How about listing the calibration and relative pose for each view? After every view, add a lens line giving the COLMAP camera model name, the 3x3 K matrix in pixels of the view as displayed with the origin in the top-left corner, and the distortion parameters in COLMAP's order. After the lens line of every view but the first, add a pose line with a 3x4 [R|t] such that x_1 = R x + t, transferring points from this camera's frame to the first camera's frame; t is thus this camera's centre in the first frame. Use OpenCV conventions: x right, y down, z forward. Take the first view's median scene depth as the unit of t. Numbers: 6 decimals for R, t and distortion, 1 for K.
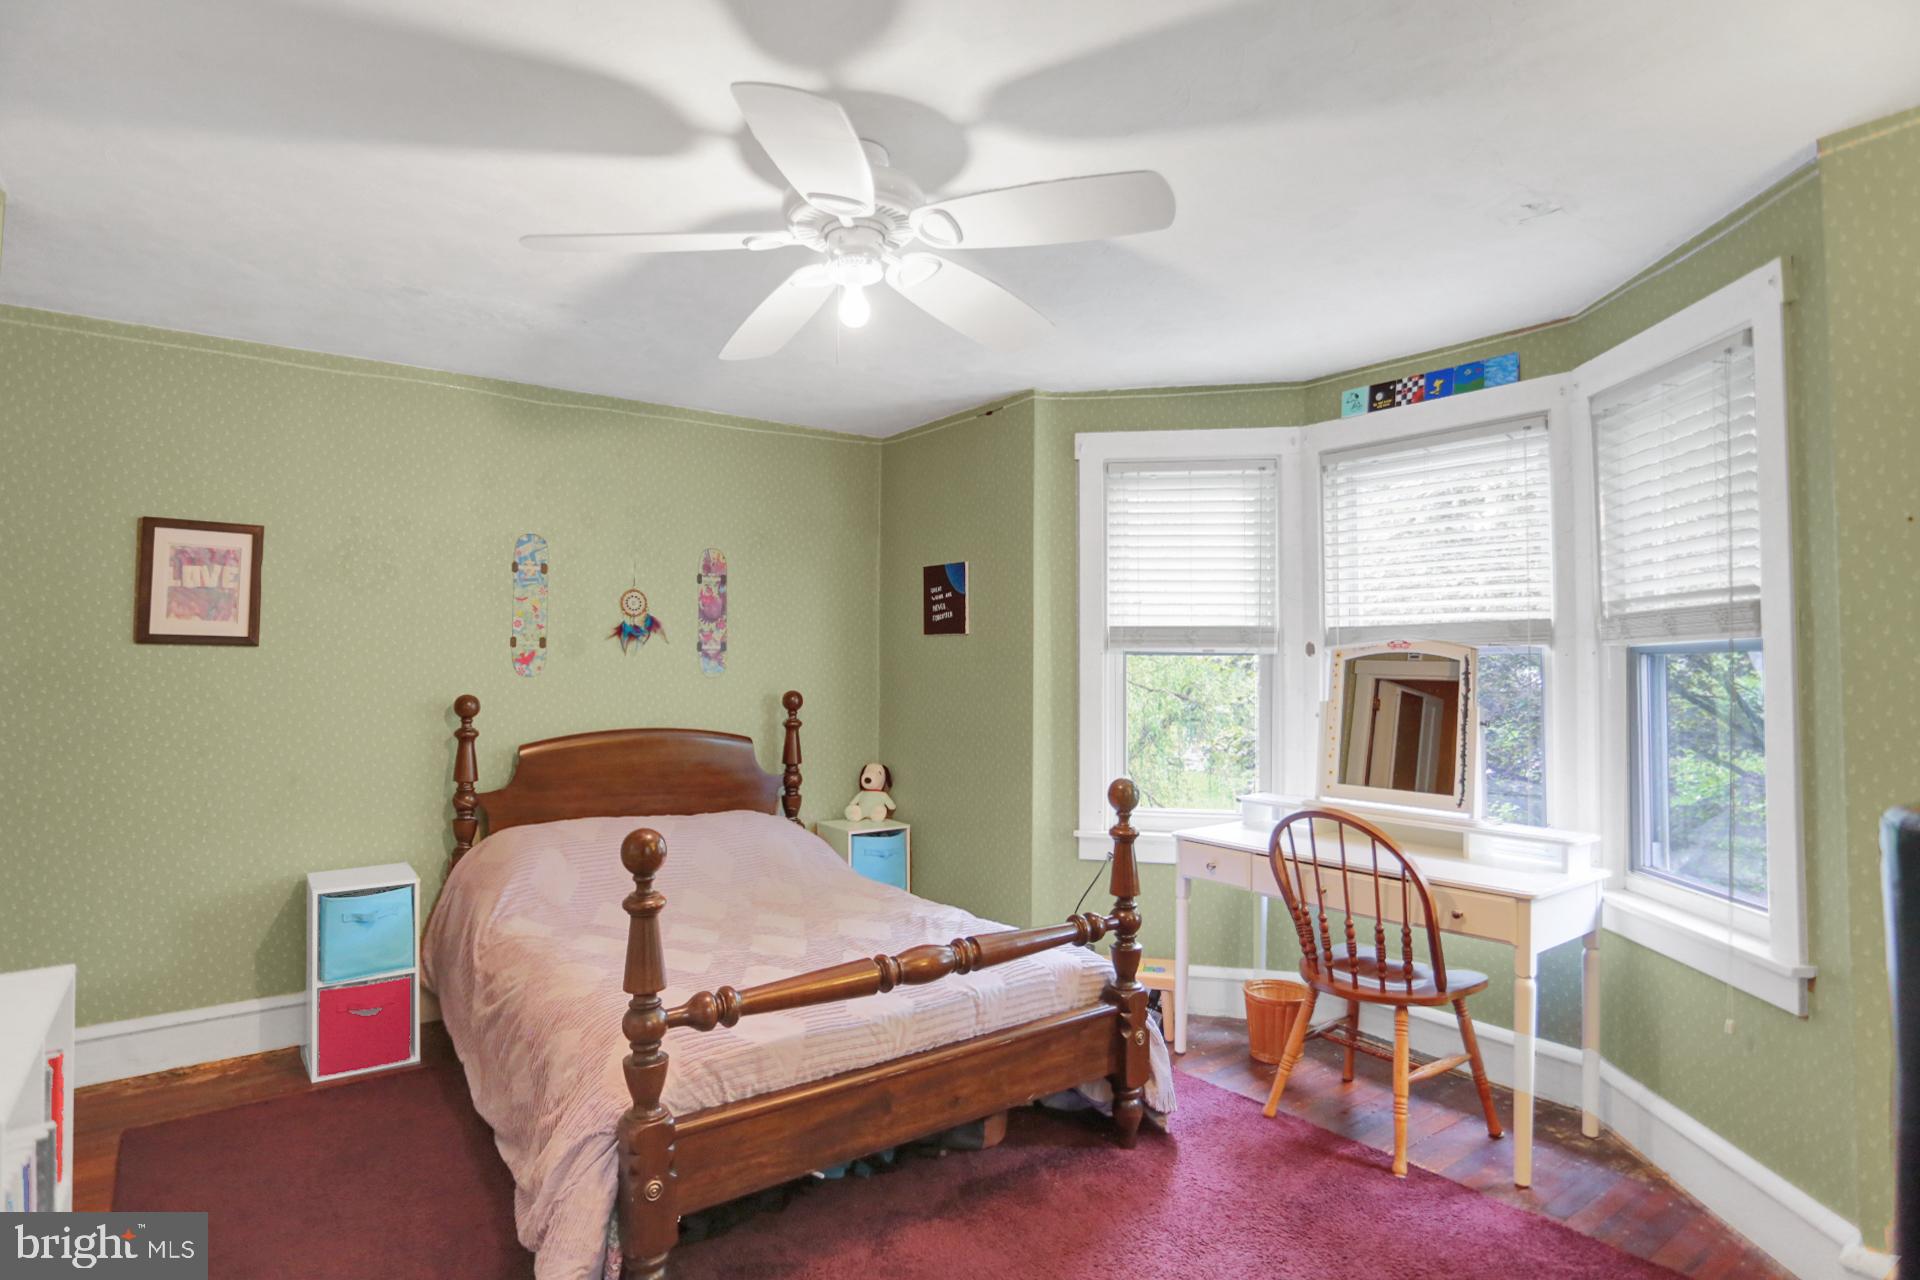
lens RADIAL K [[997.5, 0, 948.6], [0, 997.5, 629.8], [0, 0, 1]] dist [-0.073358, 0.036590]
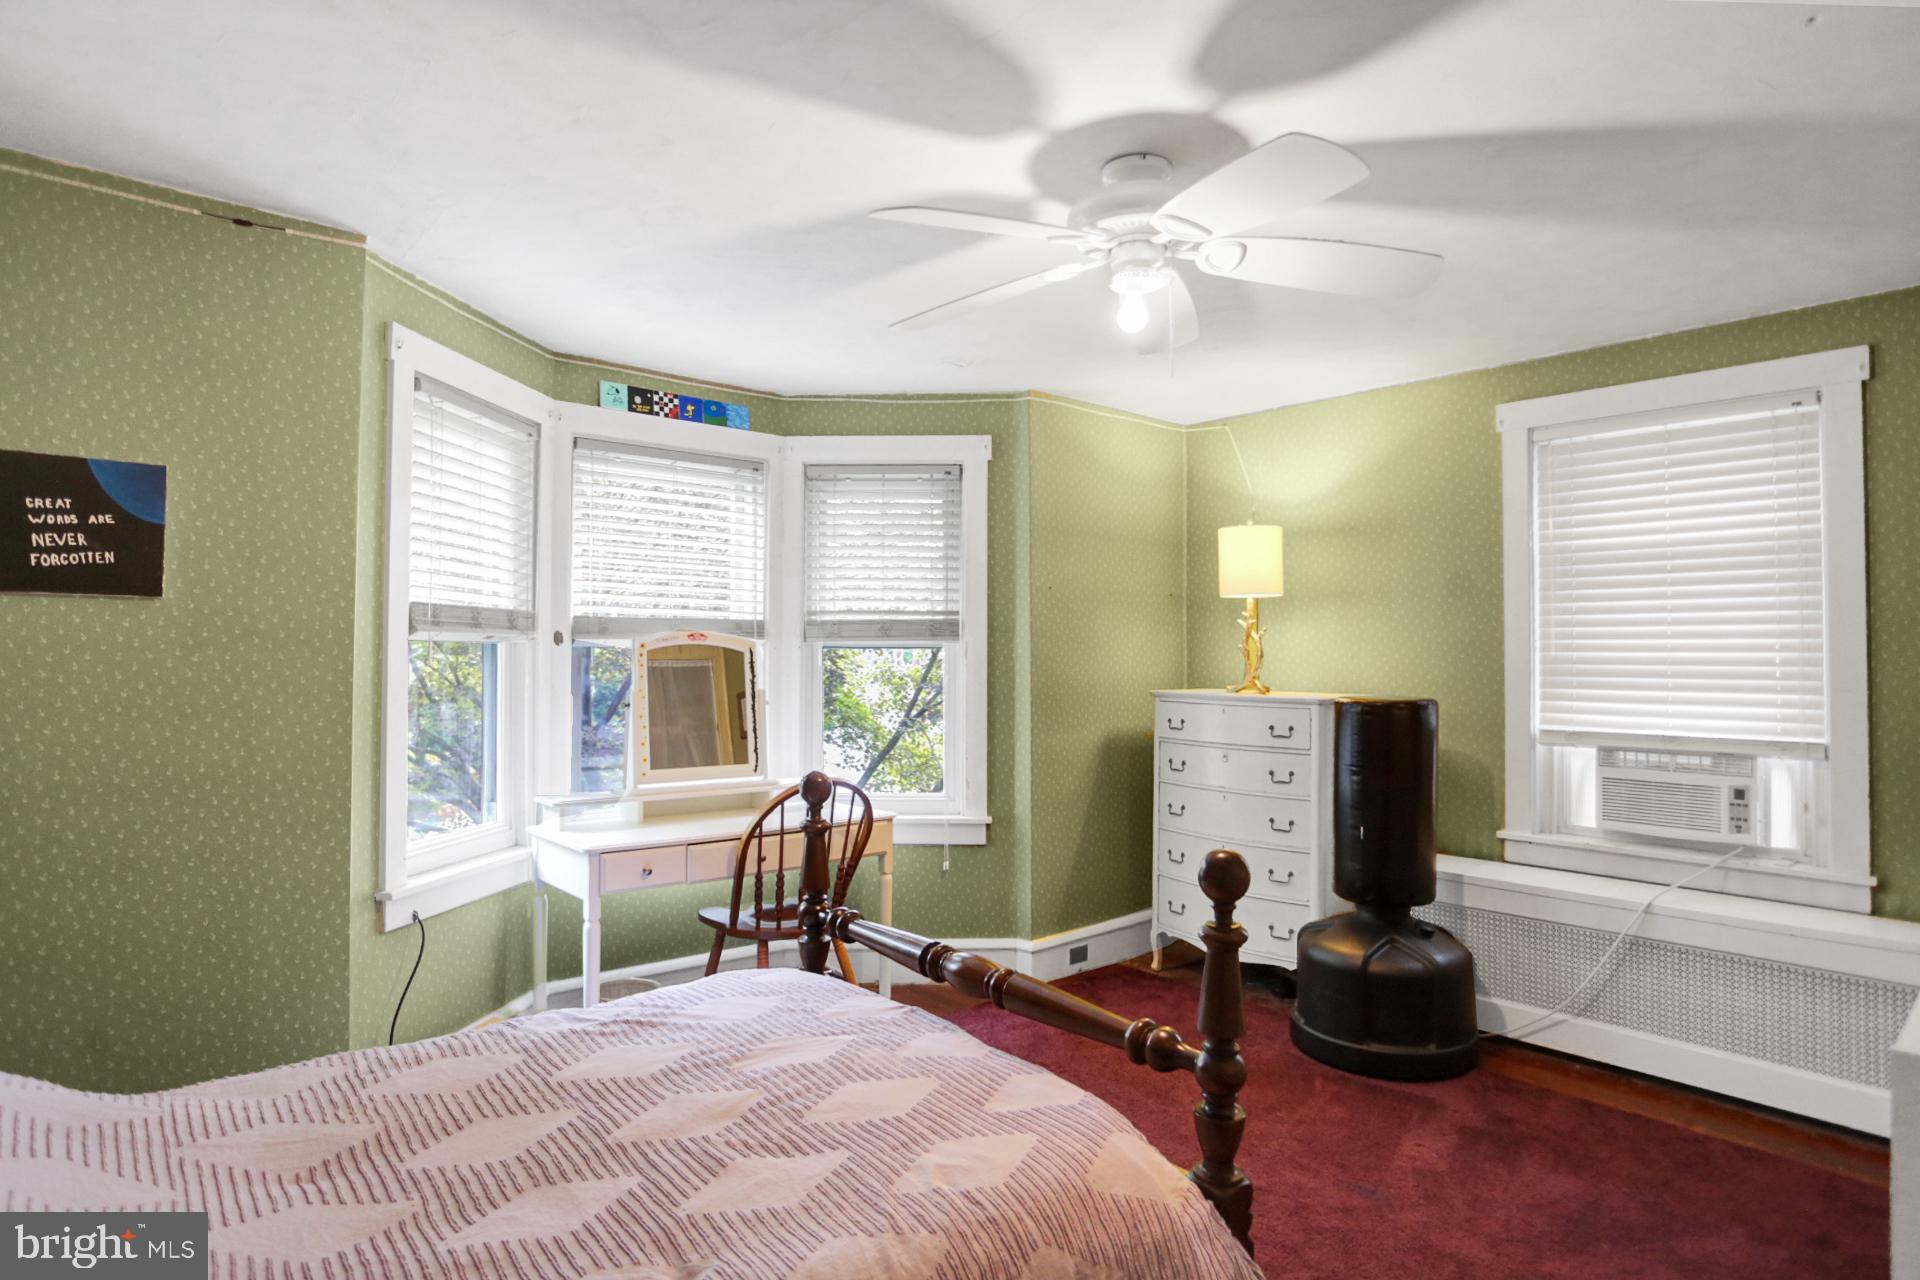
lens RADIAL K [[997.5, 0, 948.6], [0, 997.5, 629.8], [0, 0, 1]] dist [-0.073358, 0.036590]
pose [[-0.045653, 0.021830, 0.998719, -0.632305], [-0.040693, 0.998891, -0.023694, 0.020290], [-0.998128, -0.041723, -0.044714, 0.709388]]
